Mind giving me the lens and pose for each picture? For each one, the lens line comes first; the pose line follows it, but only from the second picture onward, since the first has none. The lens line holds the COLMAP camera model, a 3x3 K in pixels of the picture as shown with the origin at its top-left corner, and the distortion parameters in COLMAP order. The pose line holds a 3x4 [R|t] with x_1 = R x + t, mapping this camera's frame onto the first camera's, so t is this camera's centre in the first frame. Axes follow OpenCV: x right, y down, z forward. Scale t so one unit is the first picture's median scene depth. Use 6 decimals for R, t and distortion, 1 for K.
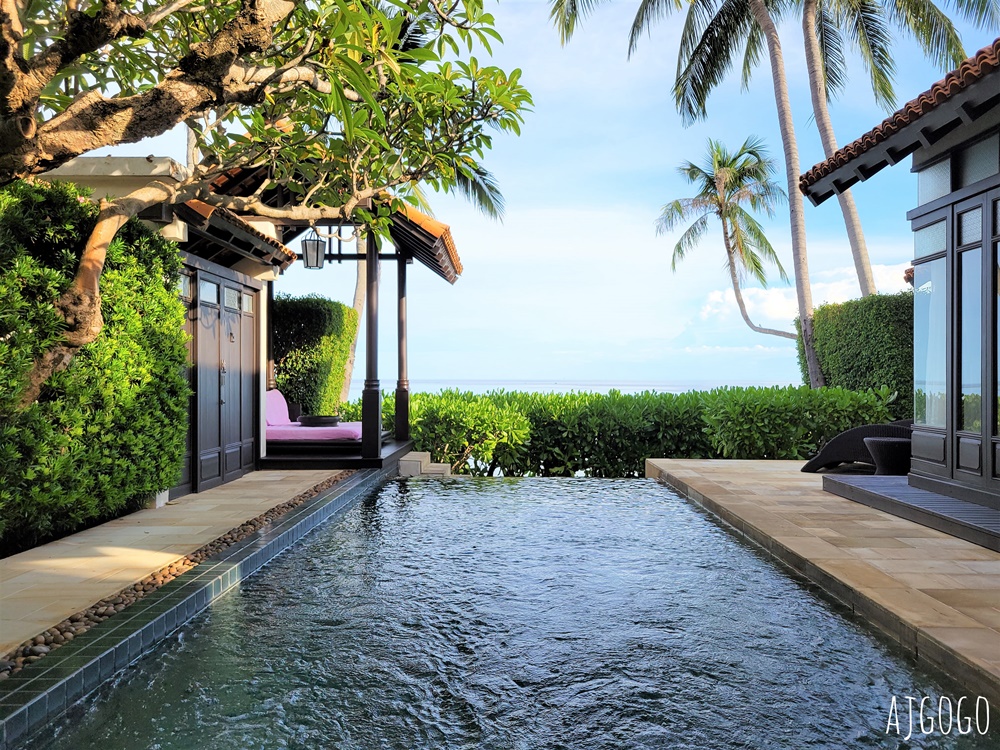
lens RADIAL K [[757.9, 0, 502.1], [0, 757.9, 374.3], [0, 0, 1]] dist [0.003031, -0.002464]
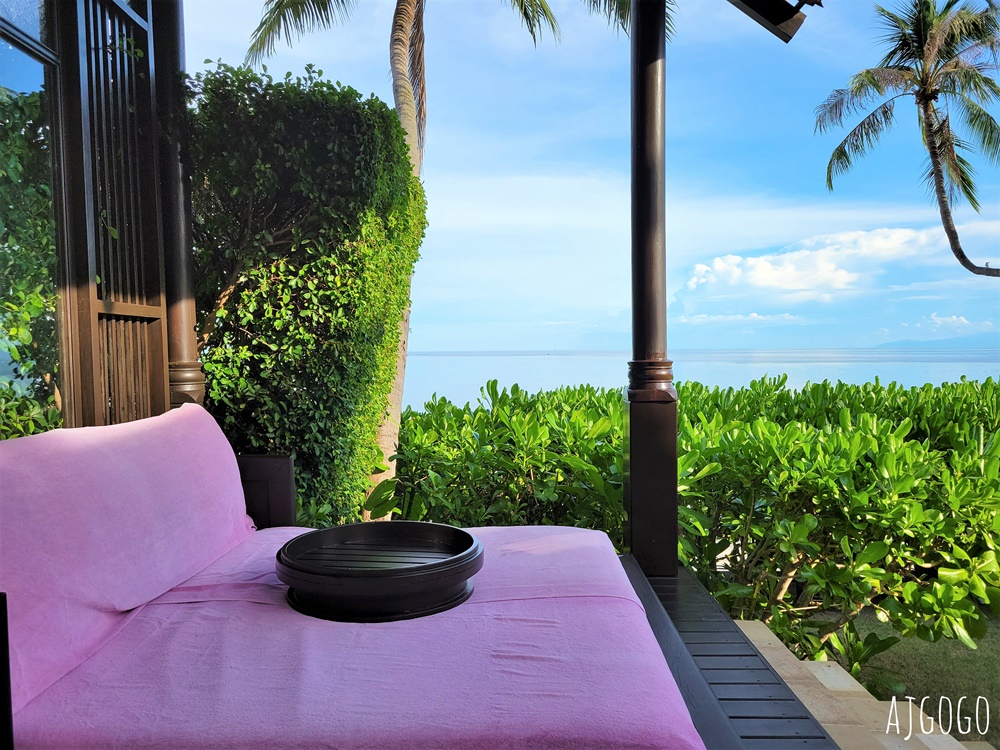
lens RADIAL K [[757.9, 0, 496.1], [0, 757.9, 379.6], [0, 0, 1]] dist [0.003031, -0.002464]
pose [[0.999427, -0.011023, 0.031988, -0.193220], [0.009692, 0.999093, 0.041473, 0.001906], [-0.032416, -0.041139, 0.998627, 0.697479]]
